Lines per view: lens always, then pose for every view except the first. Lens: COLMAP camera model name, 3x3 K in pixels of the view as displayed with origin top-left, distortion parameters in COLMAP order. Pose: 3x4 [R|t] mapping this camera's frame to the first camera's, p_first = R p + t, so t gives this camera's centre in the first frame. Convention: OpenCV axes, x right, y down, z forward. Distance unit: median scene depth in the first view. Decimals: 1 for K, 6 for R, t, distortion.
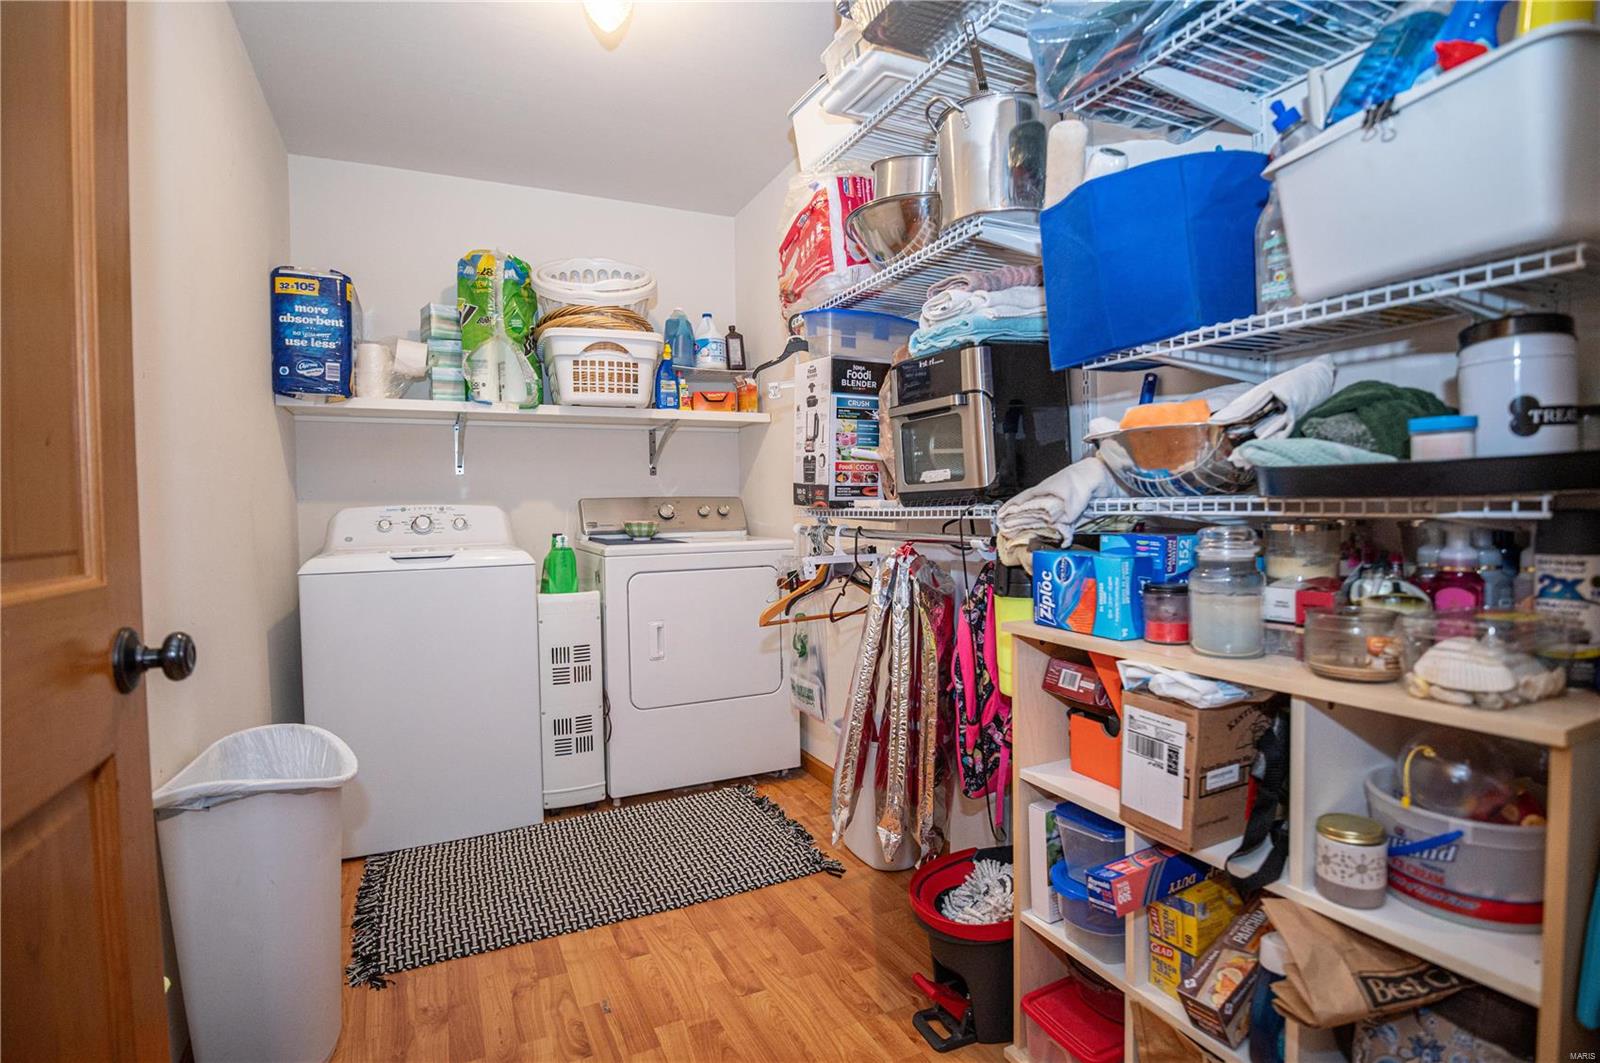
lens RADIAL K [[781.2, 0, 821.6], [0, 781.2, 501.7], [0, 0, 1]] dist [-0.025311, -0.001918]
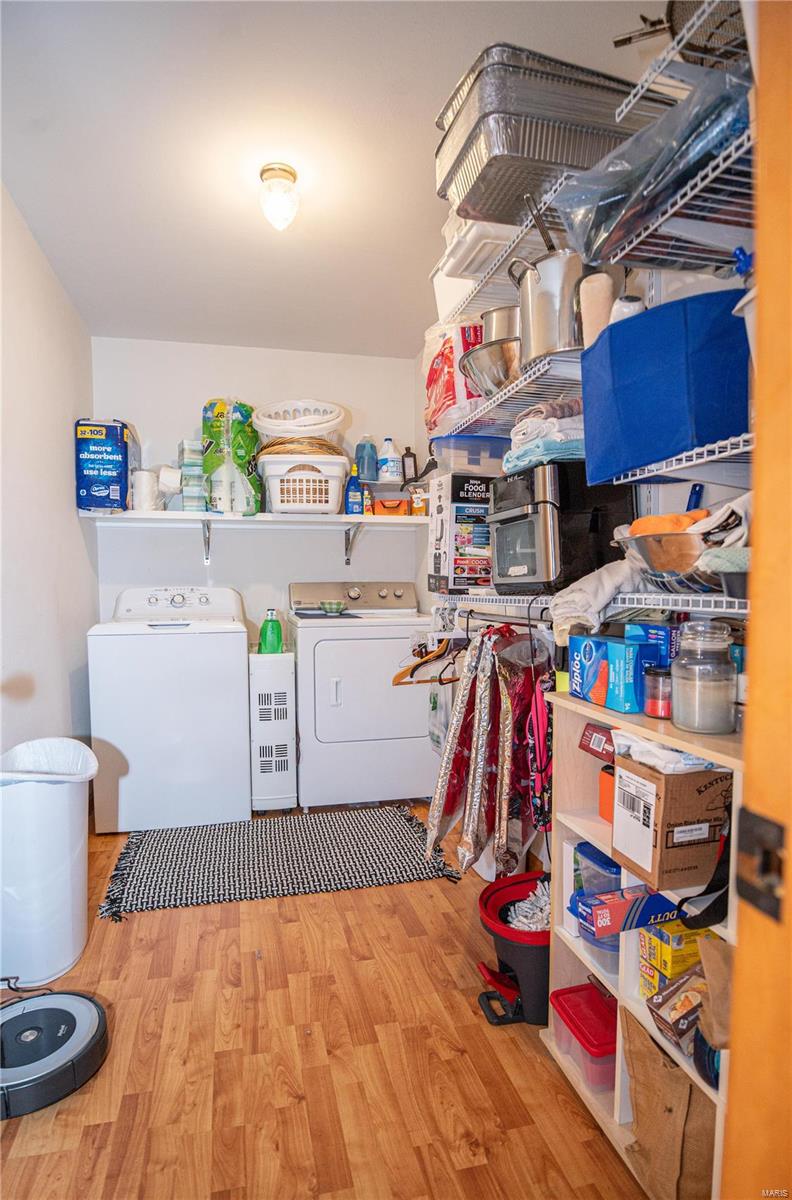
lens RADIAL K [[625.6, 0, 390.3], [0, 625.6, 606.3], [0, 0, 1]] dist [-0.025455, -0.002935]
pose [[0.974980, 0.018356, -0.221532, 0.163192], [-0.009852, 0.999174, 0.039428, -0.013637], [0.222072, -0.036259, 0.974356, -0.007335]]
